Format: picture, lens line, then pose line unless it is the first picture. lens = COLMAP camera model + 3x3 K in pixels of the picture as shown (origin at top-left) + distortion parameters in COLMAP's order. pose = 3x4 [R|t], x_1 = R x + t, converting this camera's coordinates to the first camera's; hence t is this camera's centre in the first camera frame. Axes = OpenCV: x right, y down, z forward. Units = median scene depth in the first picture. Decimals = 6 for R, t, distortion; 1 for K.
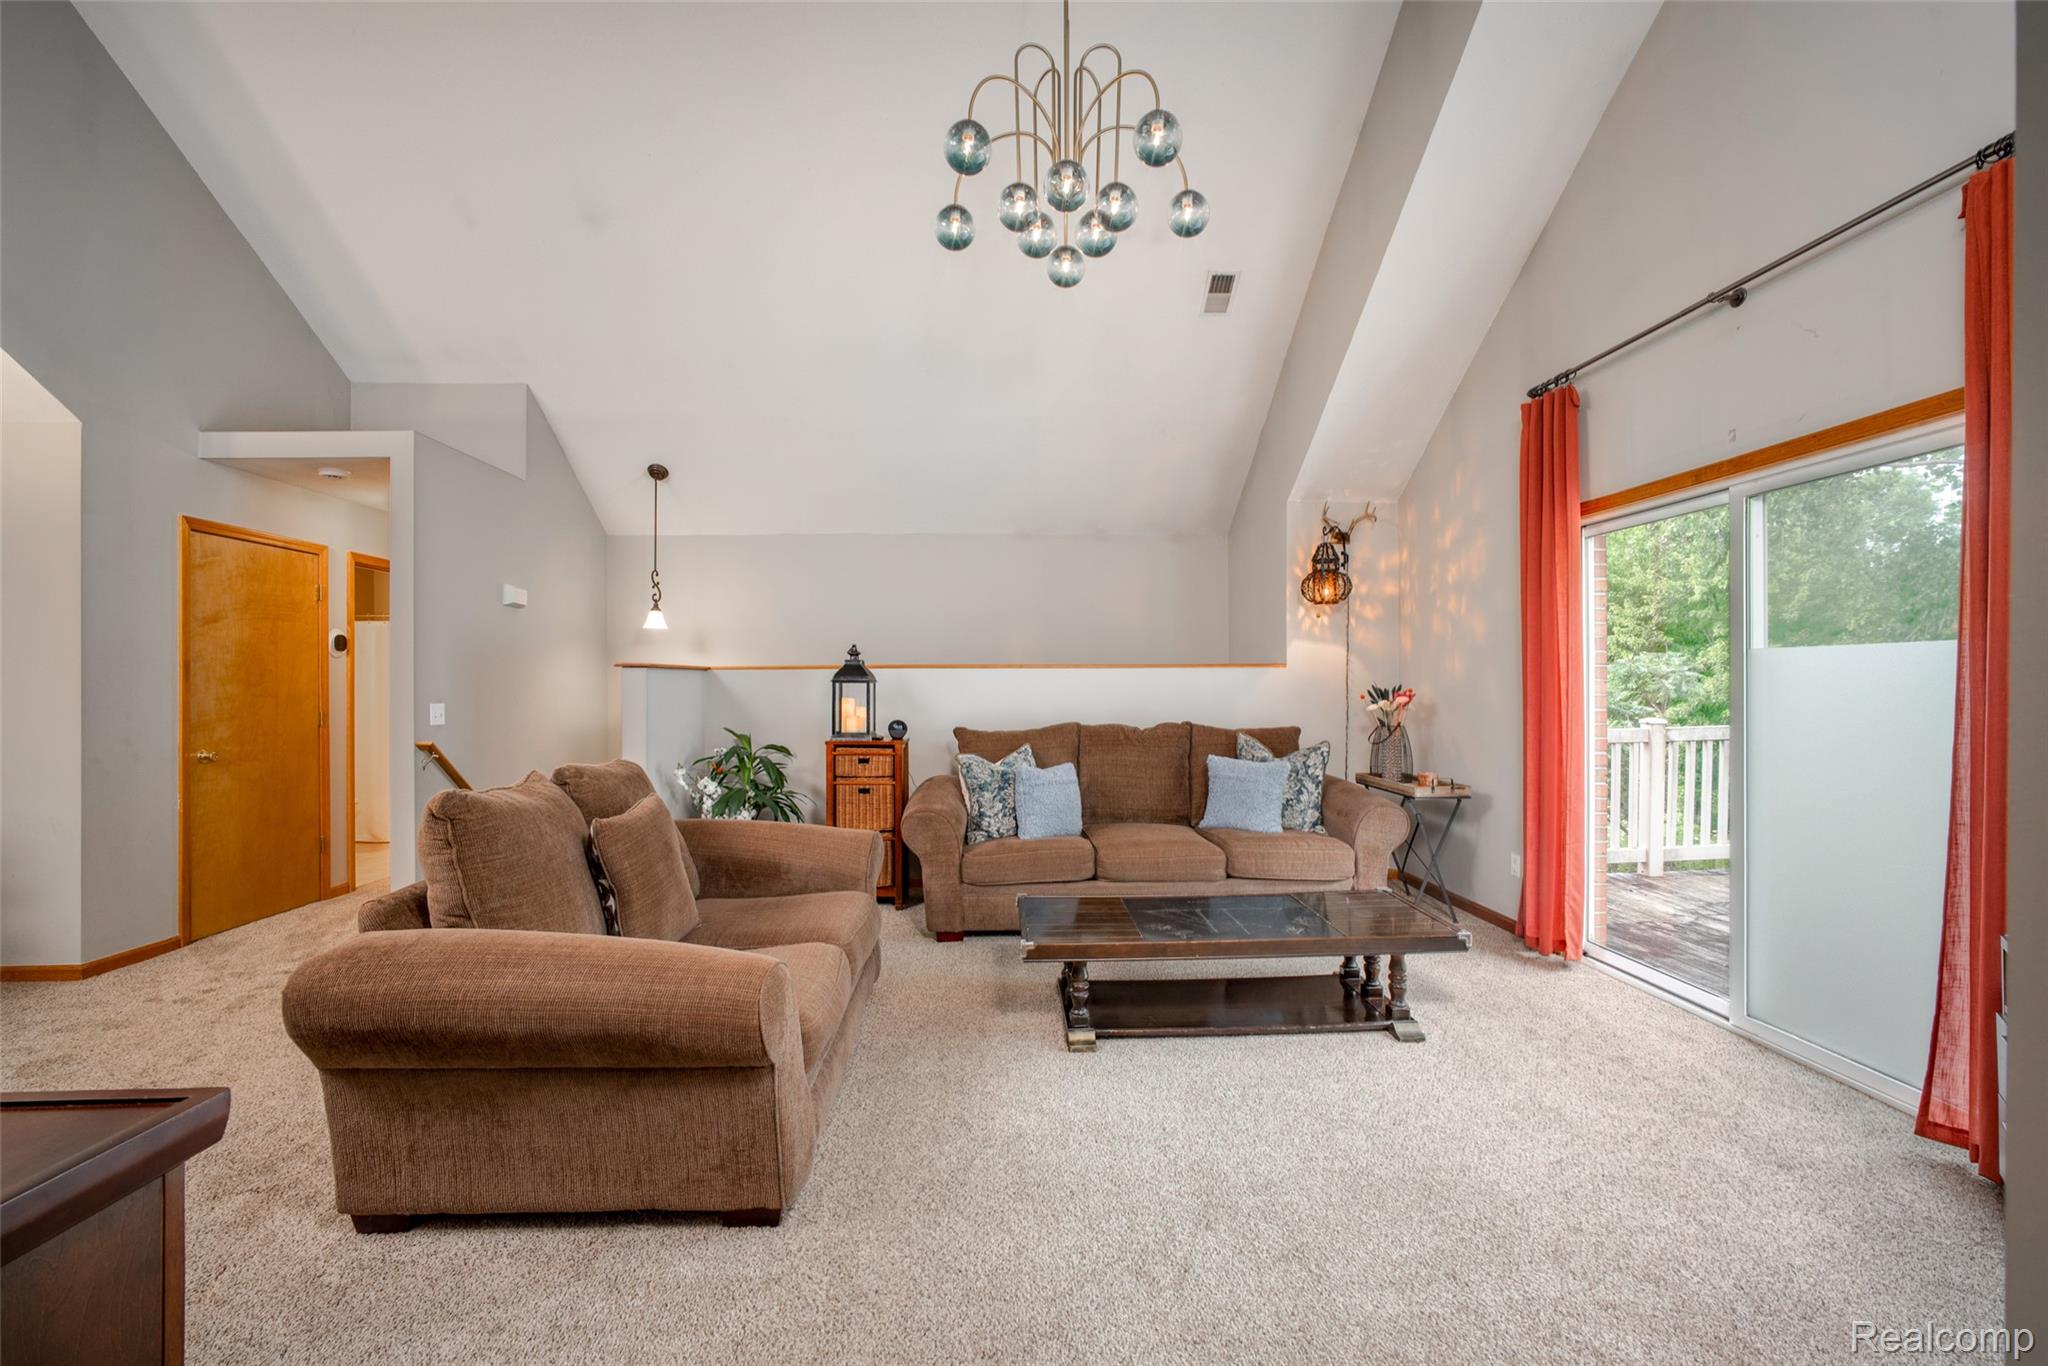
lens RADIAL K [[861.2, 0, 1030.2], [0, 861.2, 686.4], [0, 0, 1]] dist [-0.025432, 0.010409]
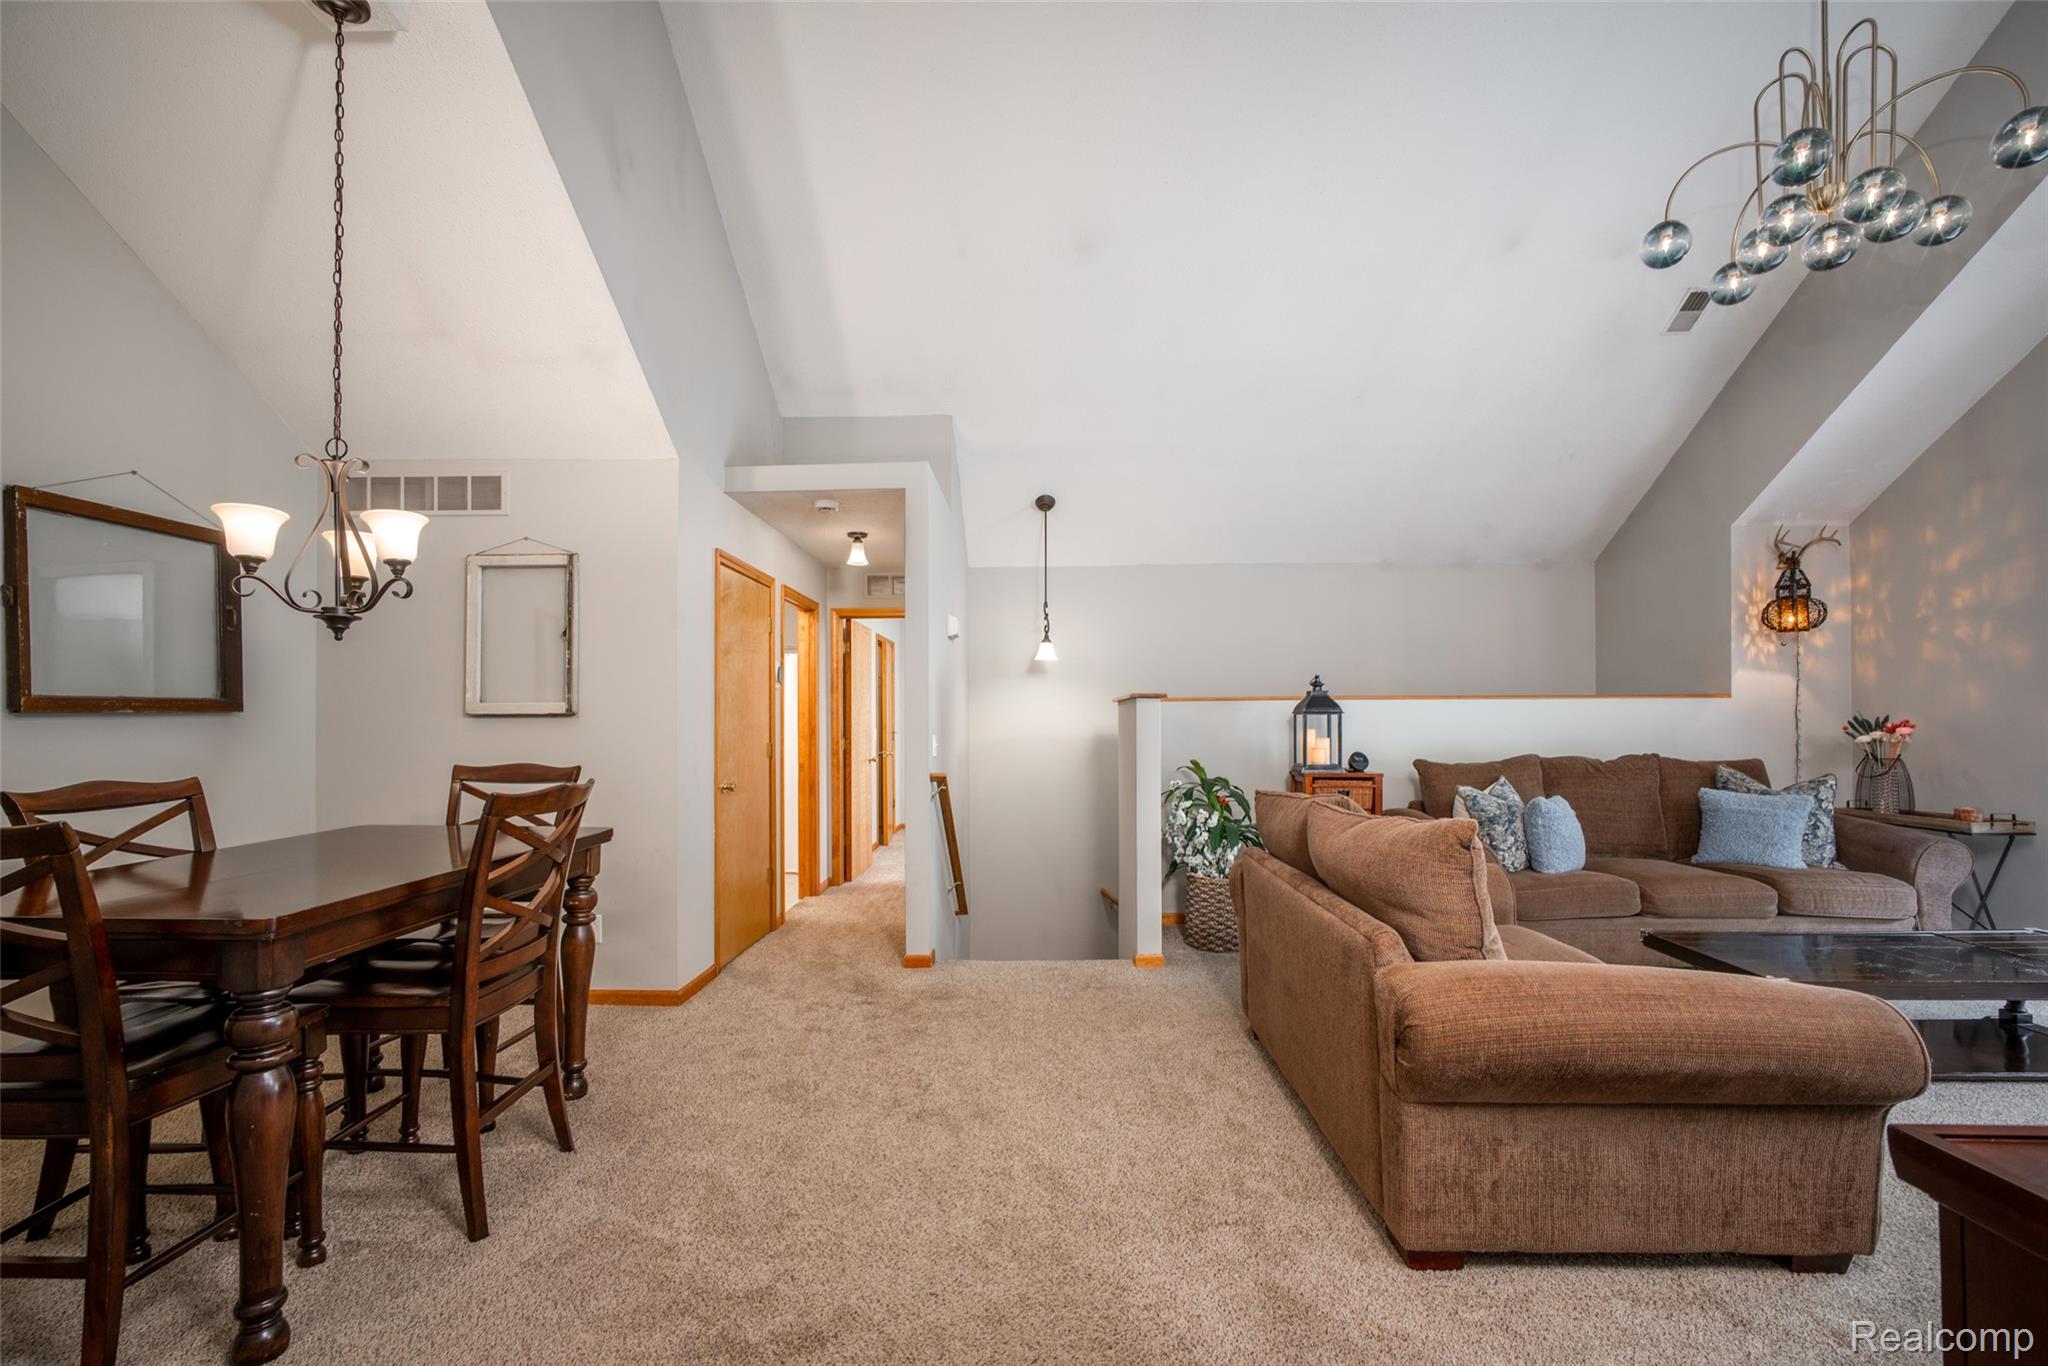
lens RADIAL K [[870.8, 0, 1037.5], [0, 870.8, 714.3], [0, 0, 1]] dist [-0.020684, 0.010692]
pose [[0.998515, -0.001060, -0.054458, -0.488100], [0.000650, 0.999971, -0.007549, 0.003724], [0.054465, 0.007503, 0.998488, -0.011123]]
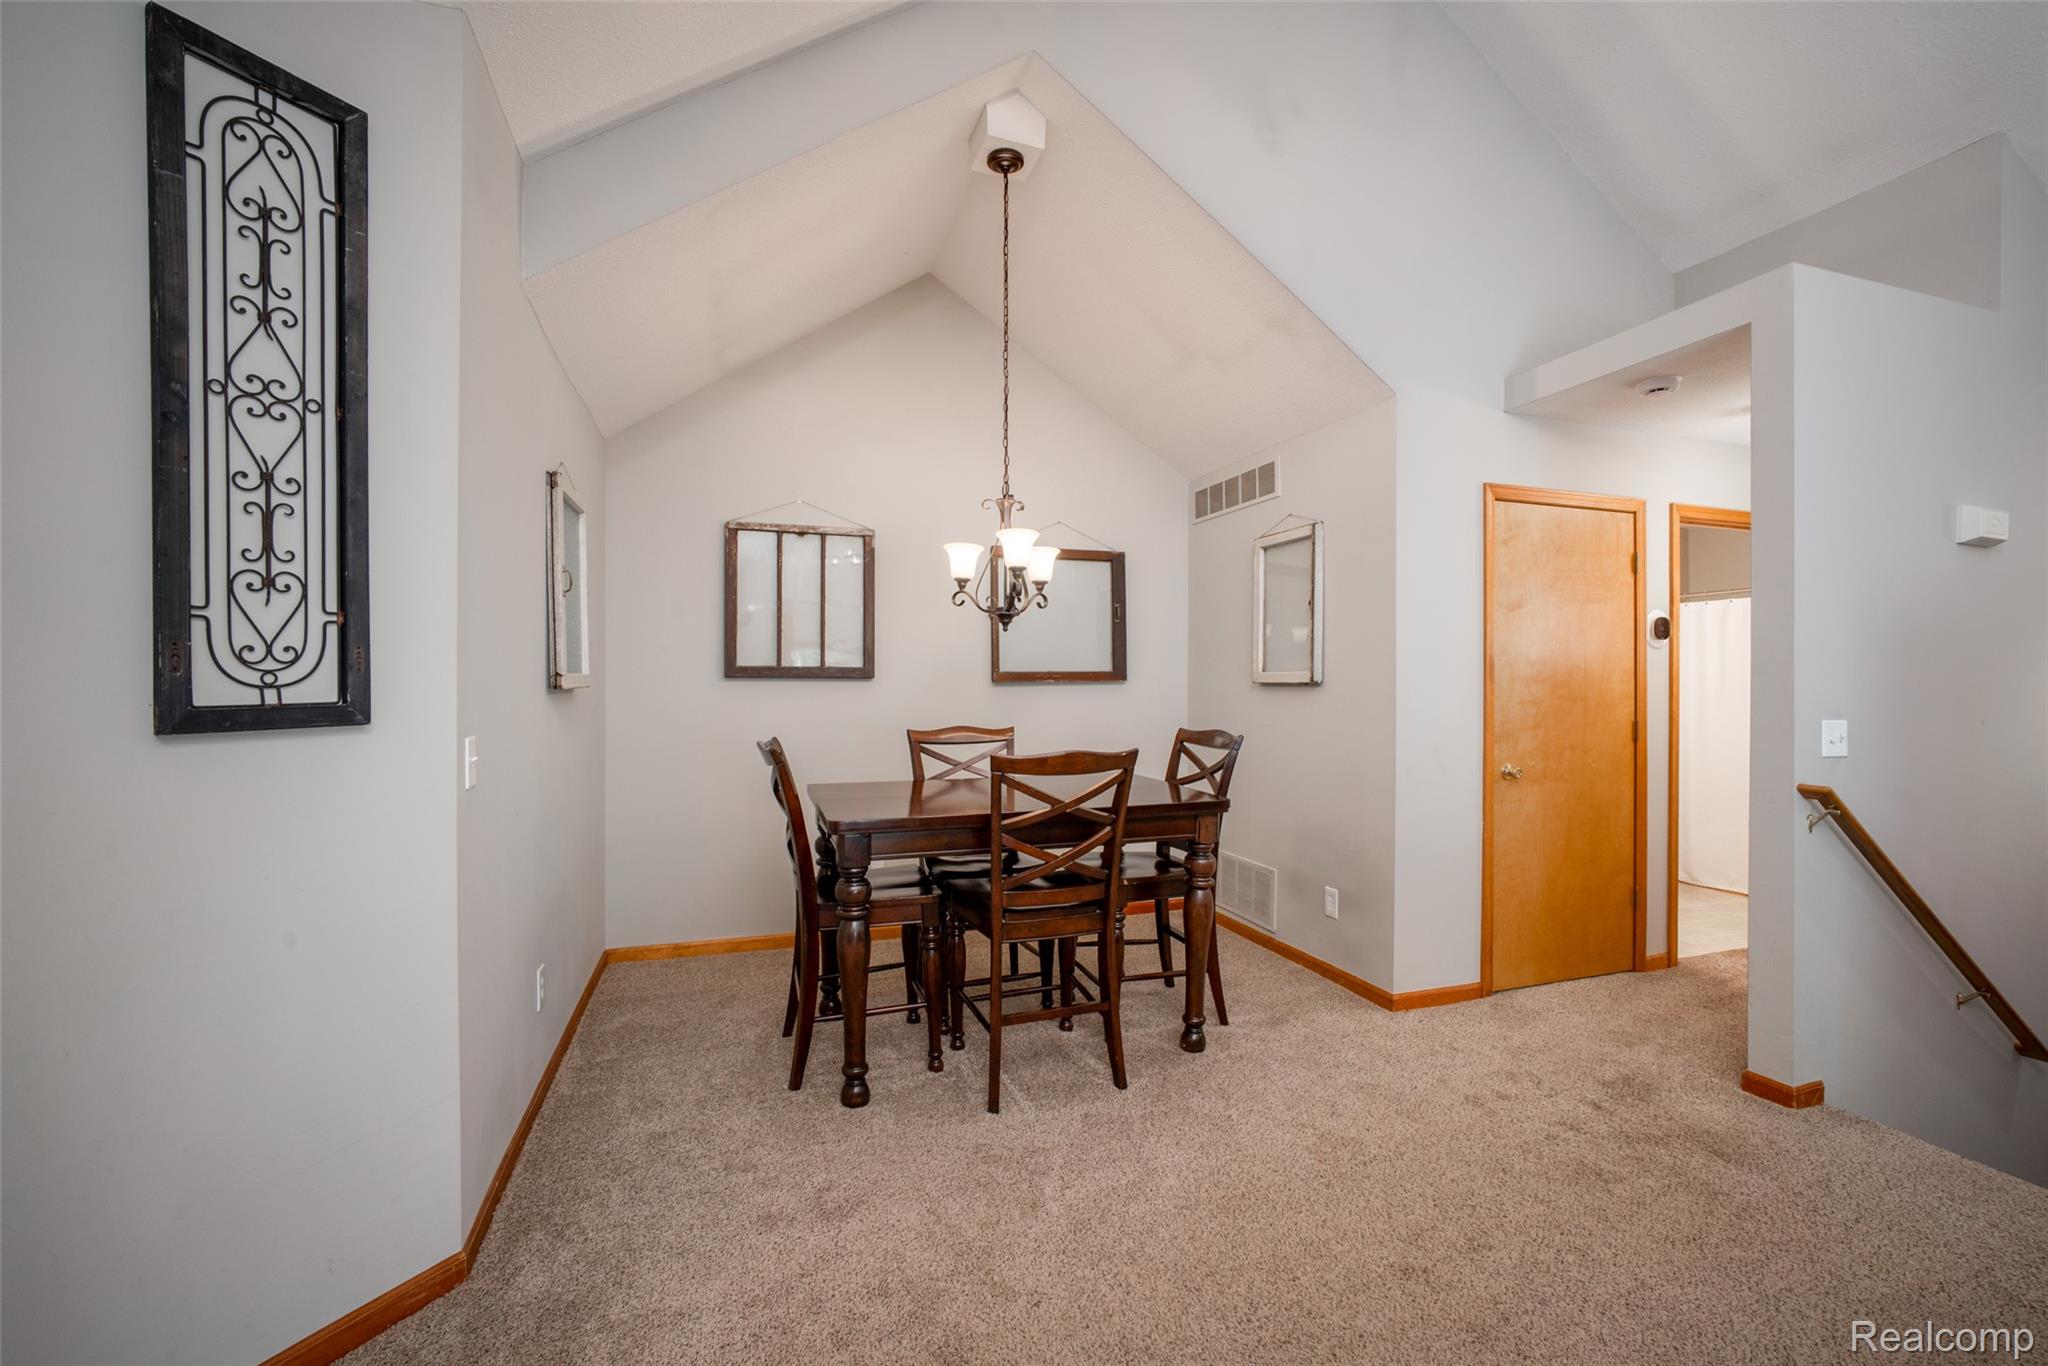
lens RADIAL K [[860.9, 0, 1024.0], [0, 860.9, 683.0], [0, 0, 1]] dist [-0.025121, -0.000020]
pose [[0.266883, 0.001915, -0.963727, -0.269281], [-0.002499, 0.999996, 0.001295, -0.003328], [0.963726, 0.002062, 0.266887, 0.292575]]
